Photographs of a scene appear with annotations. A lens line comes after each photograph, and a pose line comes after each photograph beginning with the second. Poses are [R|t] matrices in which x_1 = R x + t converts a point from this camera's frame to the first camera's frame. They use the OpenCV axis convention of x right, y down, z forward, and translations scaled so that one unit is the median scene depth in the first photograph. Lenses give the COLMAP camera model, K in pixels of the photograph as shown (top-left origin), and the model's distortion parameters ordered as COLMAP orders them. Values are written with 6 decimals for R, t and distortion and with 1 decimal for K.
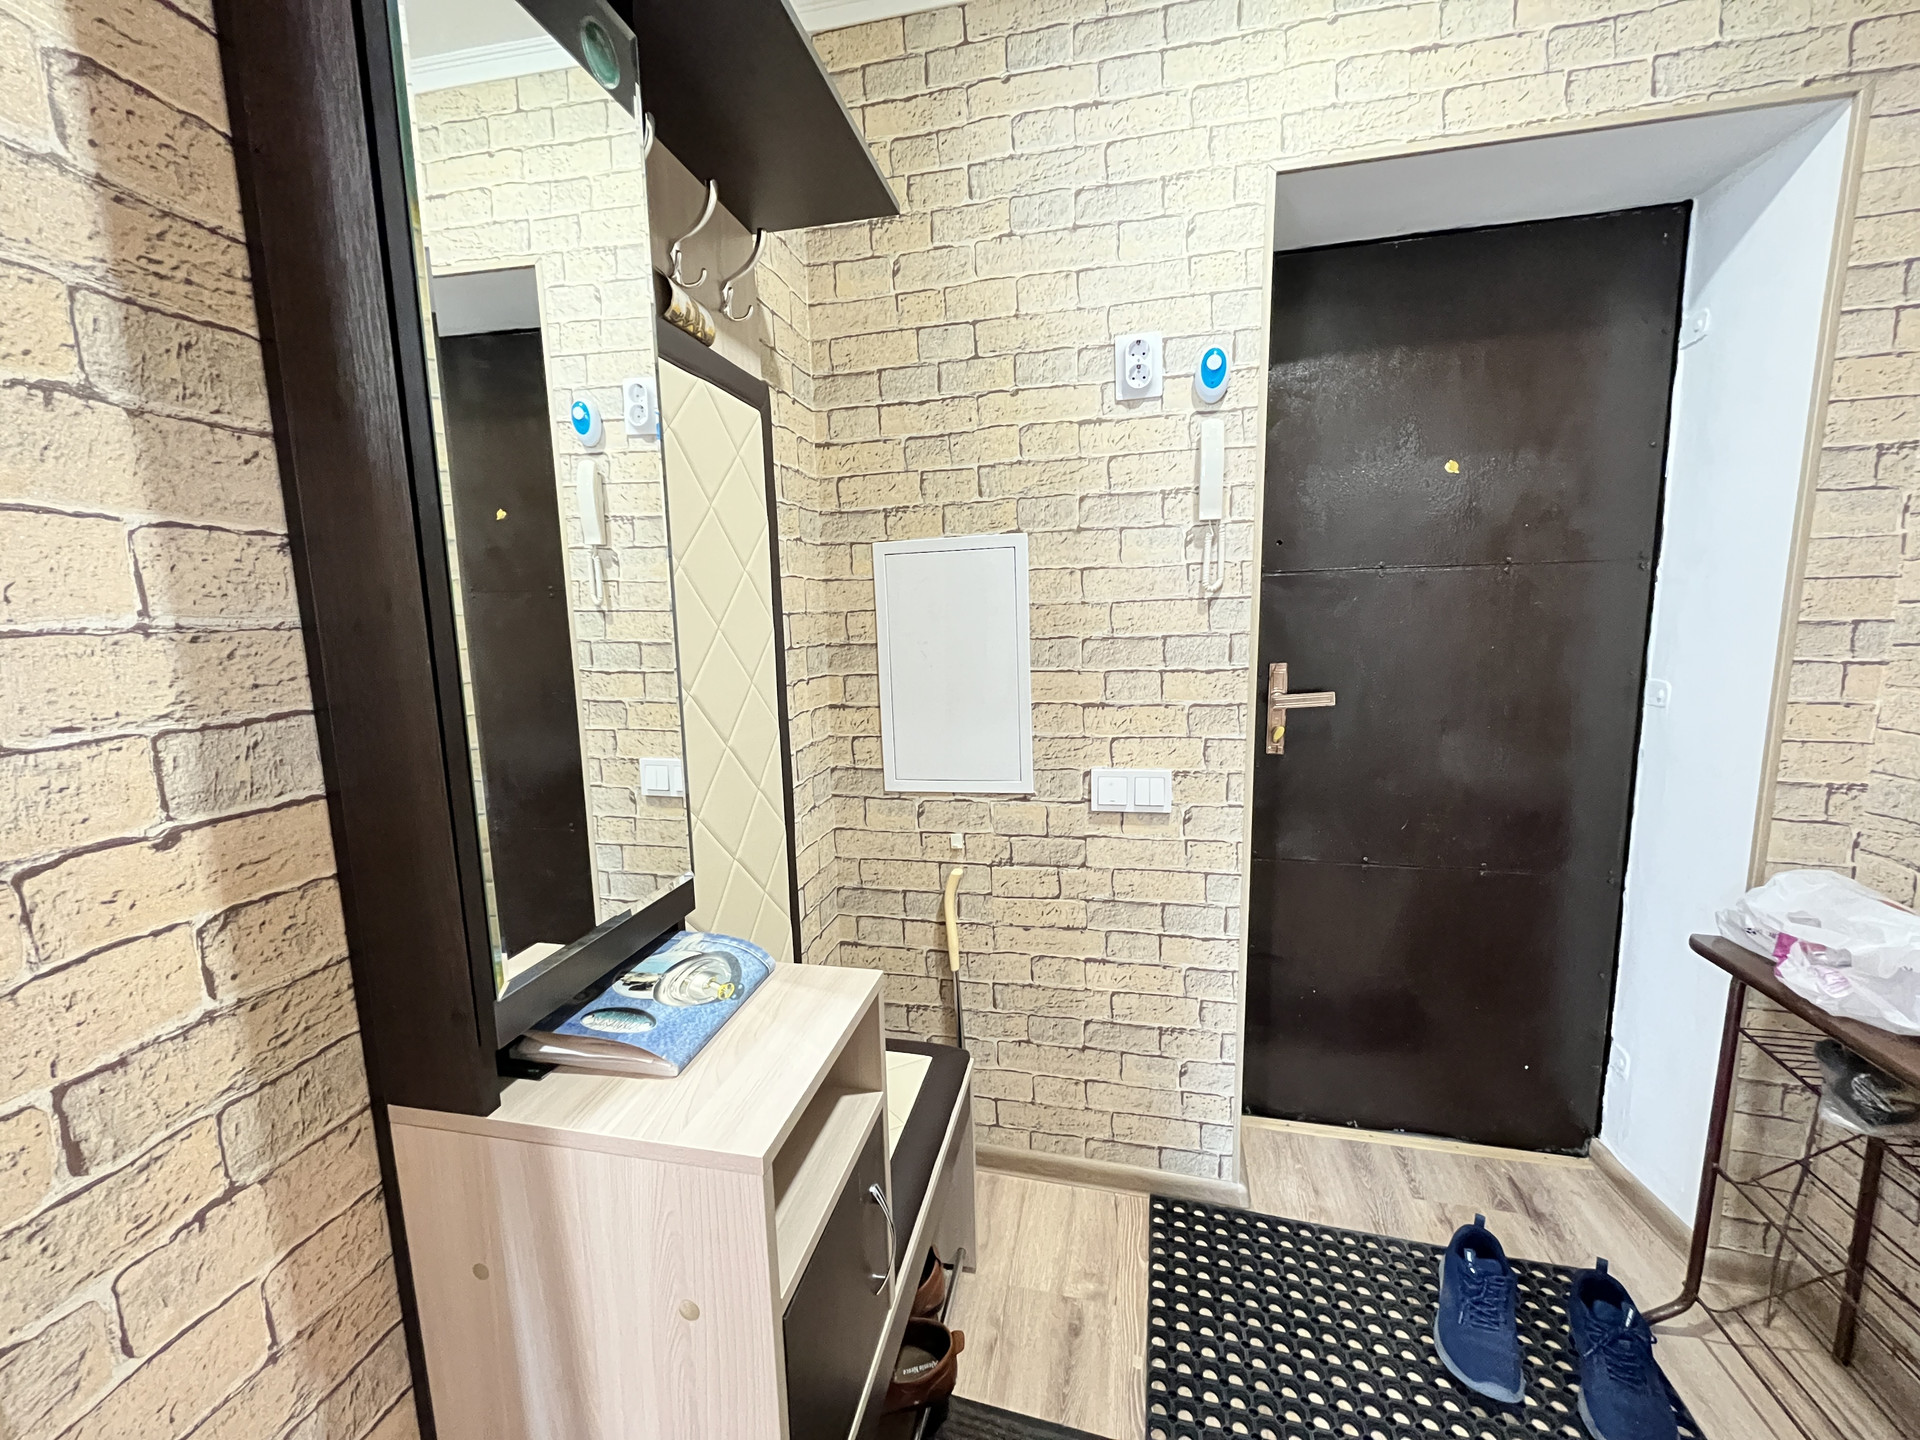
lens RADIAL K [[776.8, 0, 954.4], [0, 776.8, 718.8], [0, 0, 1]] dist [-0.002337, -0.000018]
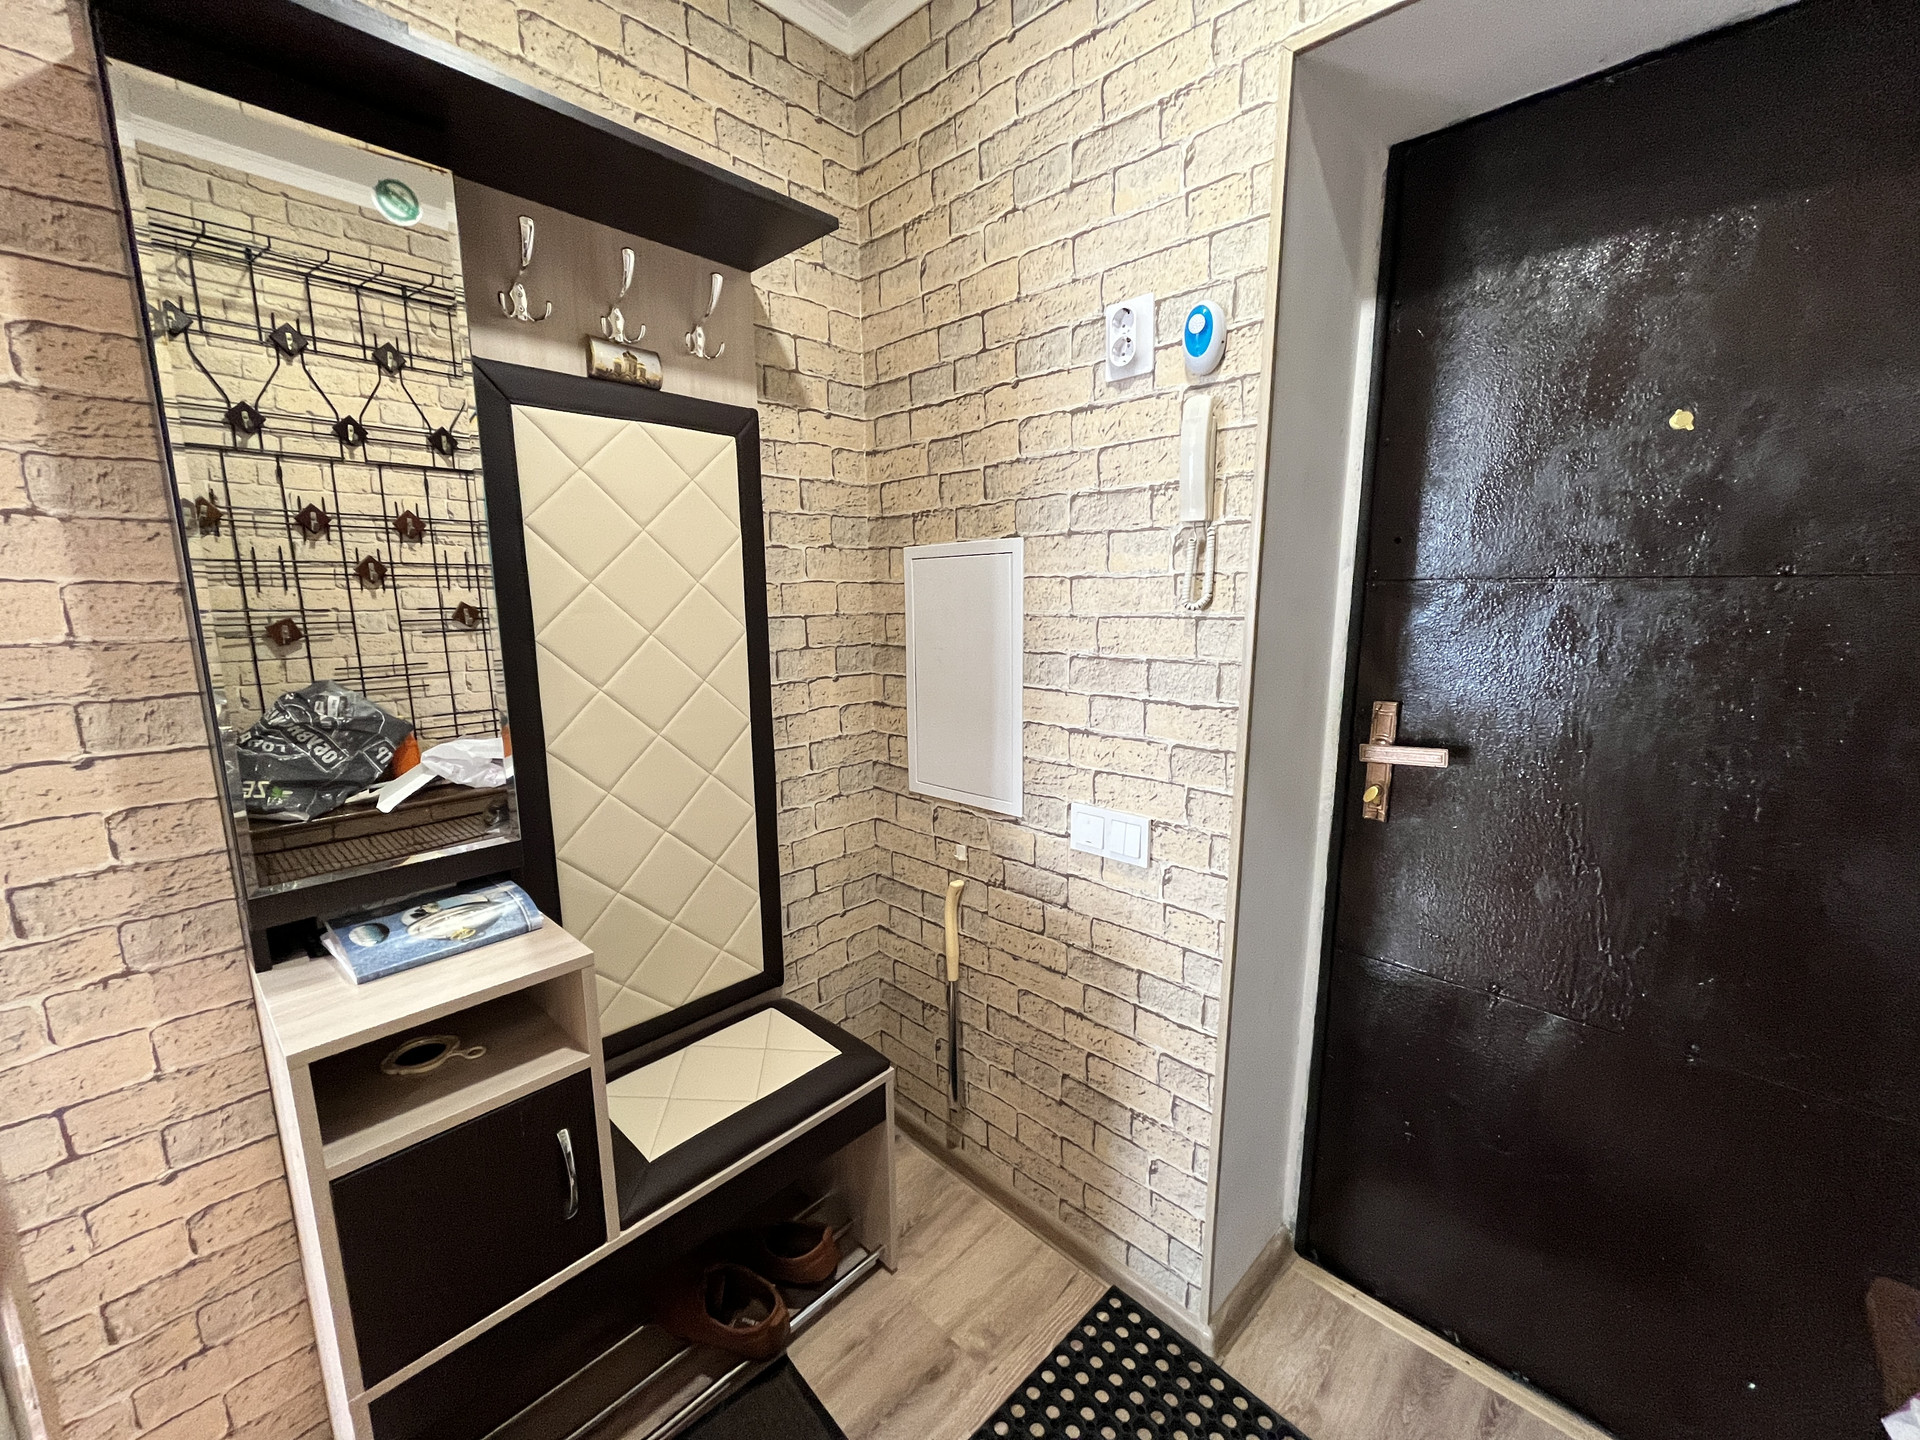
lens RADIAL K [[776.8, 0, 954.3], [0, 776.8, 719.0], [0, 0, 1]] dist [-0.002337, -0.000018]
pose [[0.857188, 0.105649, -0.504050, 0.548633], [-0.087254, 0.994375, 0.060038, -0.079095], [0.507558, -0.007483, 0.861585, 0.177230]]
